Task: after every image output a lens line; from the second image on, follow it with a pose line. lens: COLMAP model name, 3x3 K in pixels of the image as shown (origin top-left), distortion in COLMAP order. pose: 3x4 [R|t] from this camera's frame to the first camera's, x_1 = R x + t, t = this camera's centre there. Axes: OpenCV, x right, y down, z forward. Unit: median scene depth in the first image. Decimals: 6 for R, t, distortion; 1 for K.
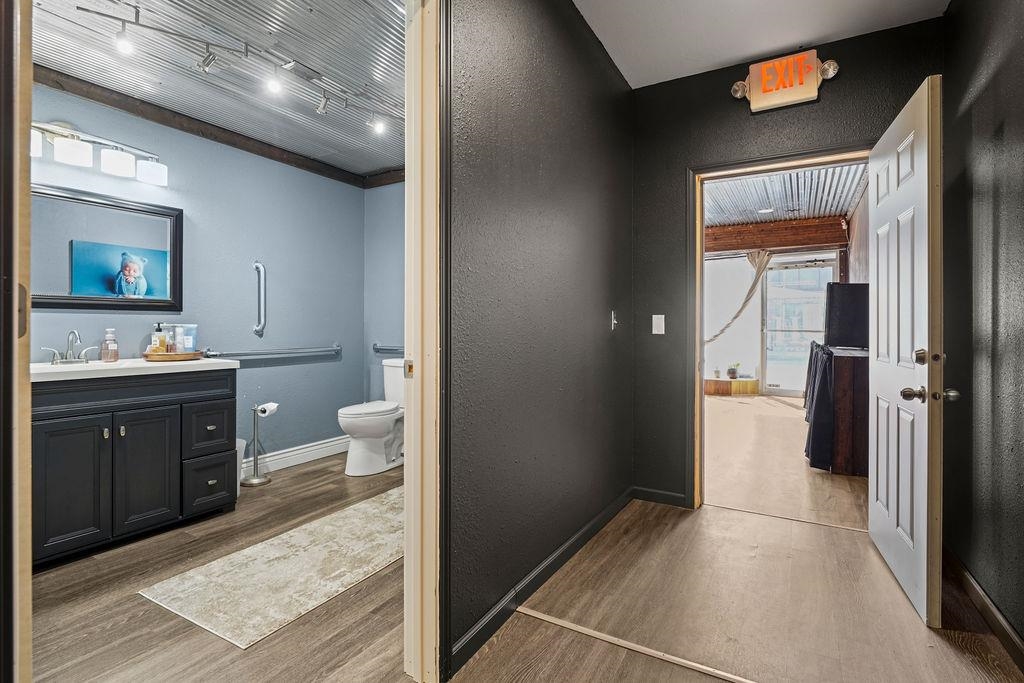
lens RADIAL K [[500.0, 0, 509.2], [0, 500.0, 328.3], [0, 0, 1]] dist [-0.005809, -0.000980]
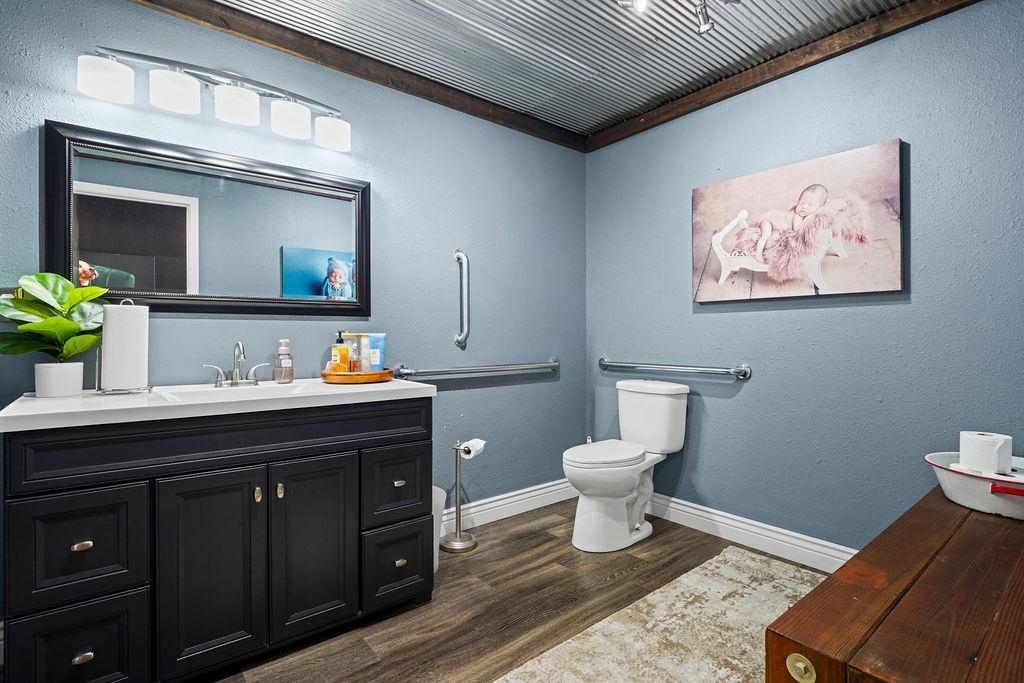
lens RADIAL K [[497.3, 0, 512.0], [0, 497.3, 341.5], [0, 0, 1]] dist [-0.000377, -0.000172]
pose [[0.934932, -0.001762, -0.354821, -0.181467], [0.004726, 0.999961, 0.007485, -0.000111], [0.354794, -0.008675, 0.934904, 0.361375]]
